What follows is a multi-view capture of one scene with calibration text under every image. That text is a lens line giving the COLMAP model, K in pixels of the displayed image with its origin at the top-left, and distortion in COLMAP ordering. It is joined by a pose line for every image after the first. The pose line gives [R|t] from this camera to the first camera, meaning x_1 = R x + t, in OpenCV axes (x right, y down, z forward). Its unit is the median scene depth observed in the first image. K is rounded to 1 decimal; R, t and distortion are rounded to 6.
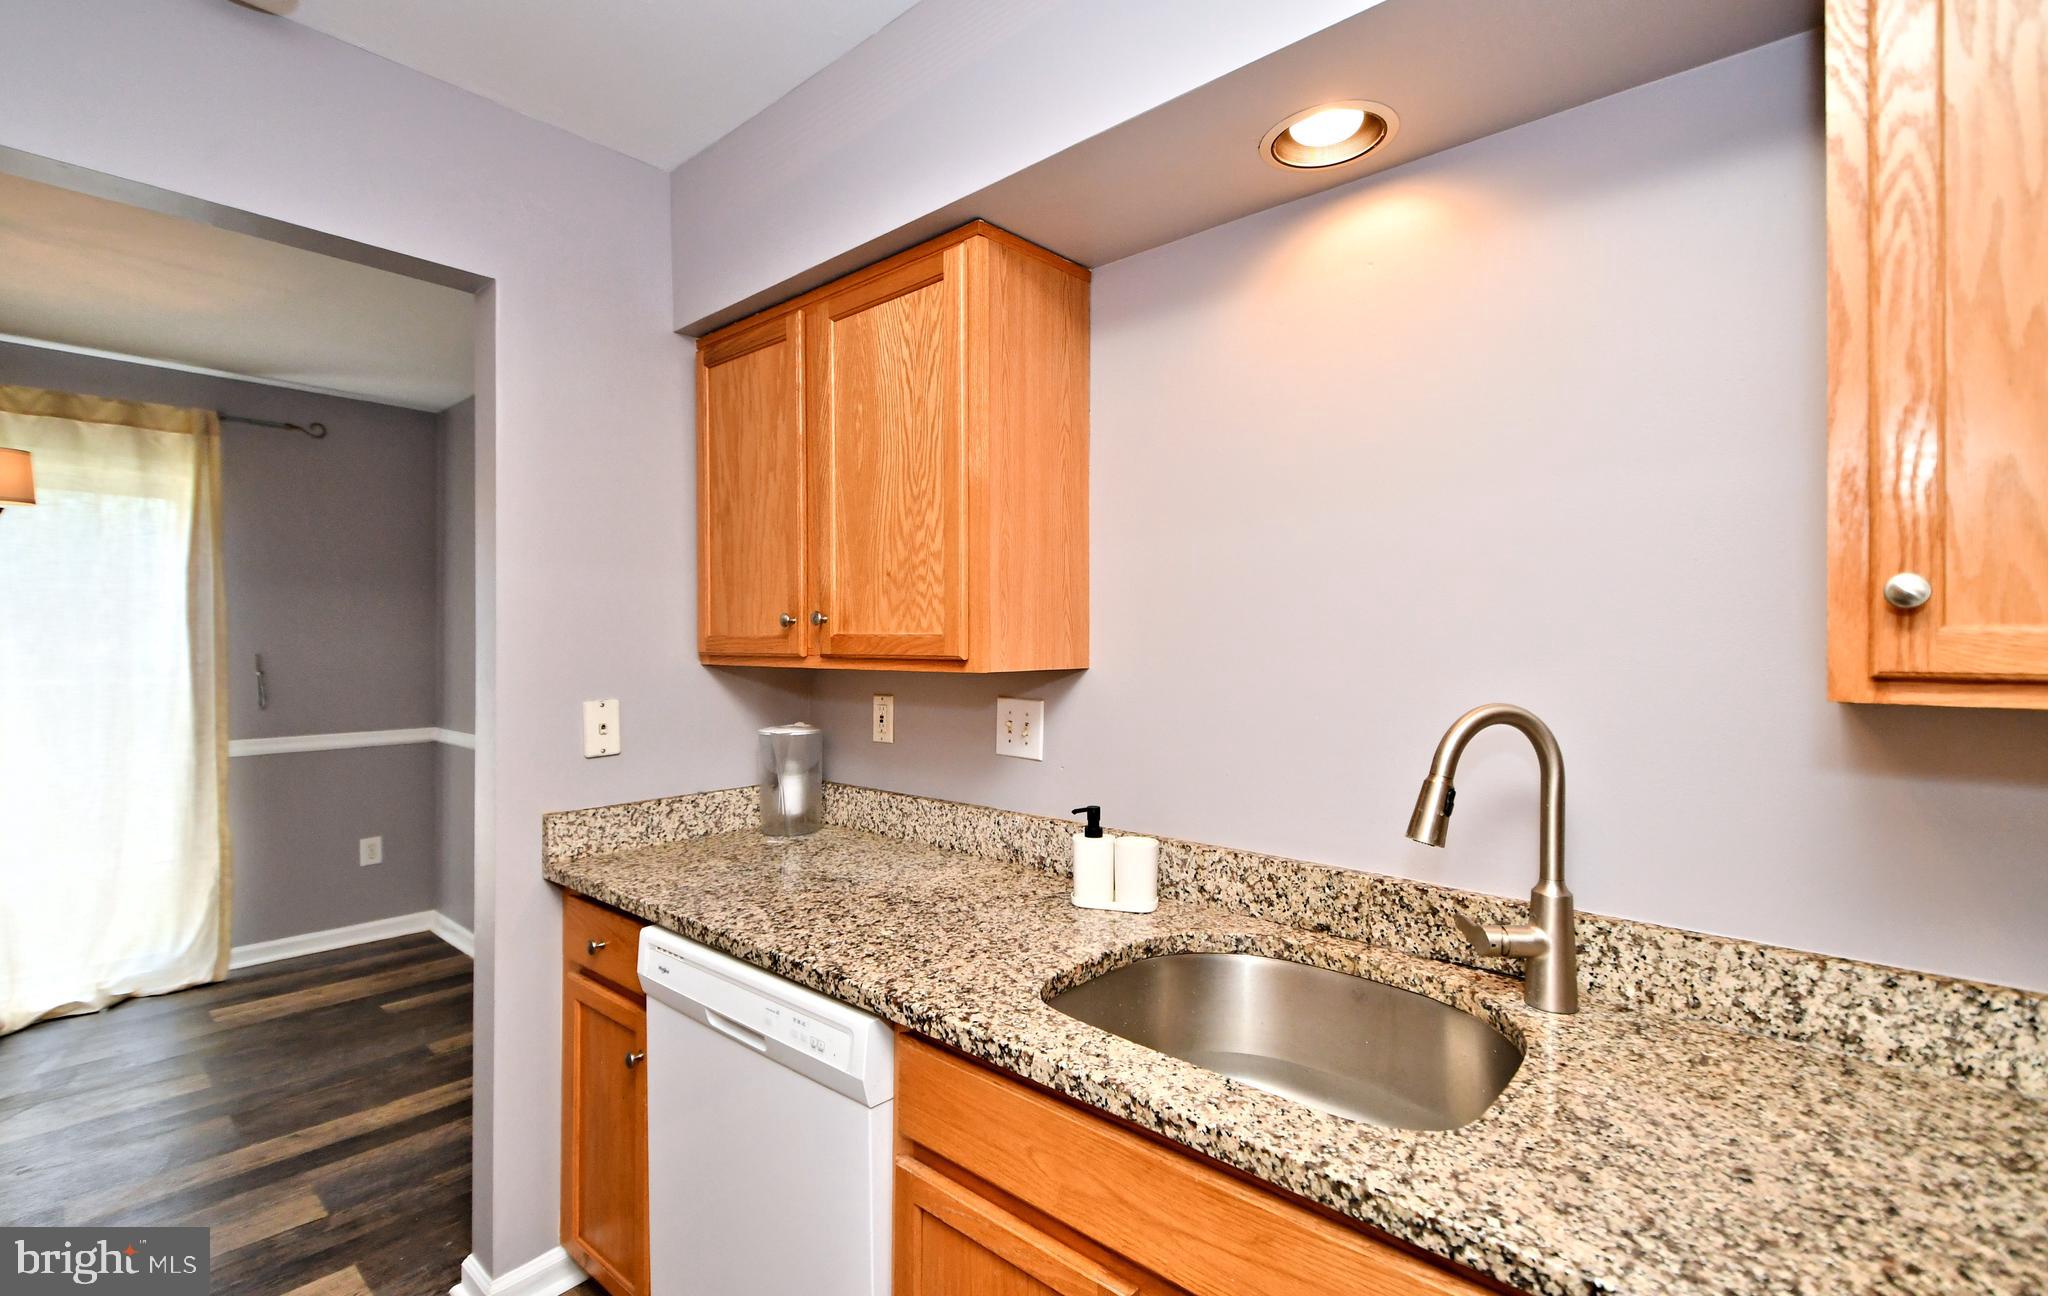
lens RADIAL K [[929.7, 0, 966.9], [0, 929.7, 631.3], [0, 0, 1]] dist [0.076930, -0.042068]
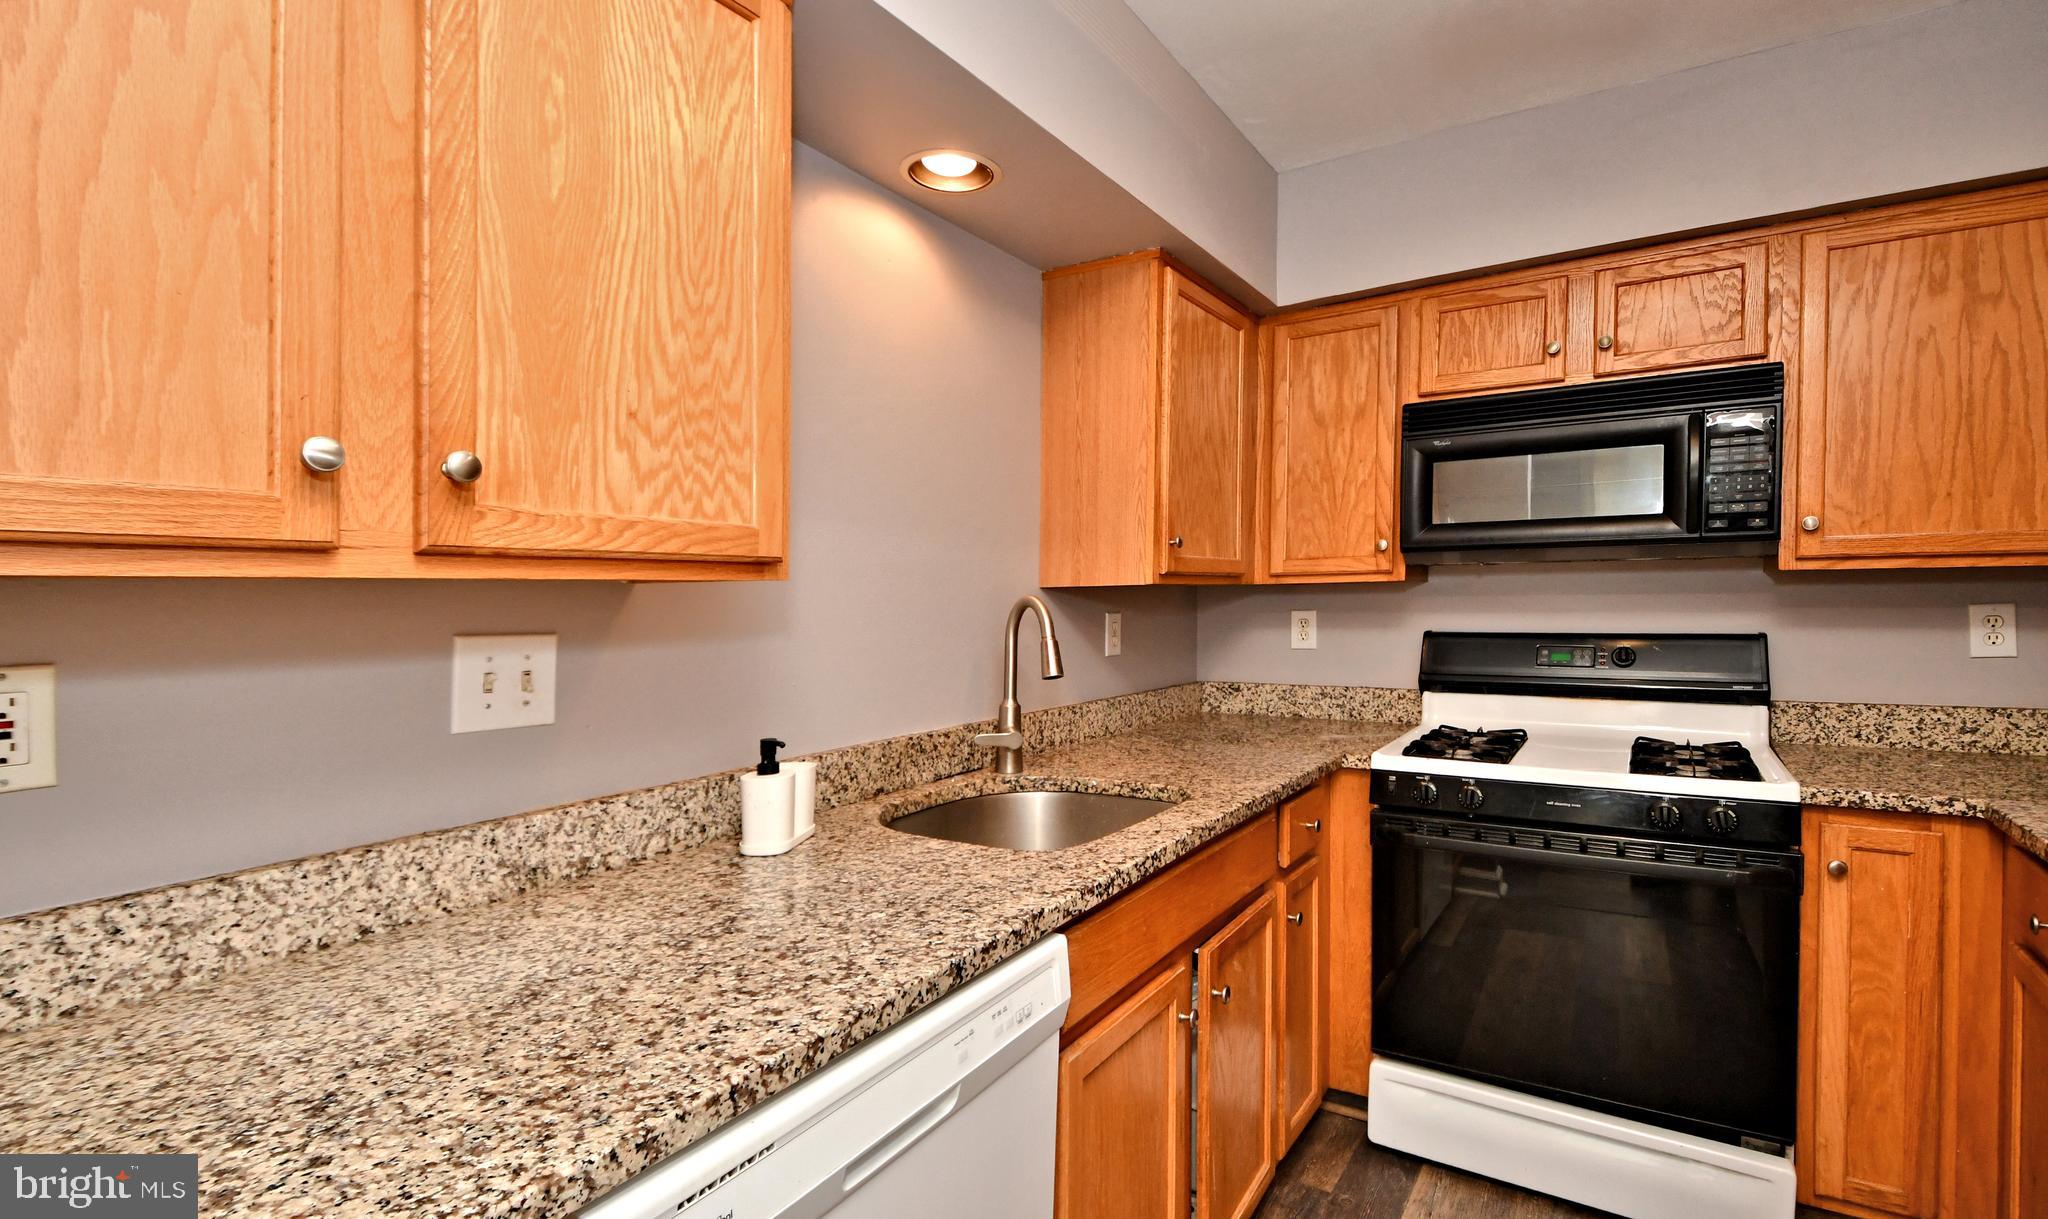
lens RADIAL K [[941.6, 0, 1088.6], [0, 941.6, 618.4], [0, 0, 1]] dist [0.069908, -0.044860]
pose [[-0.232906, -0.014603, 0.972390, -0.877980], [0.005932, 0.999847, 0.016436, 0.070397], [-0.972481, 0.009596, -0.232784, 1.020153]]
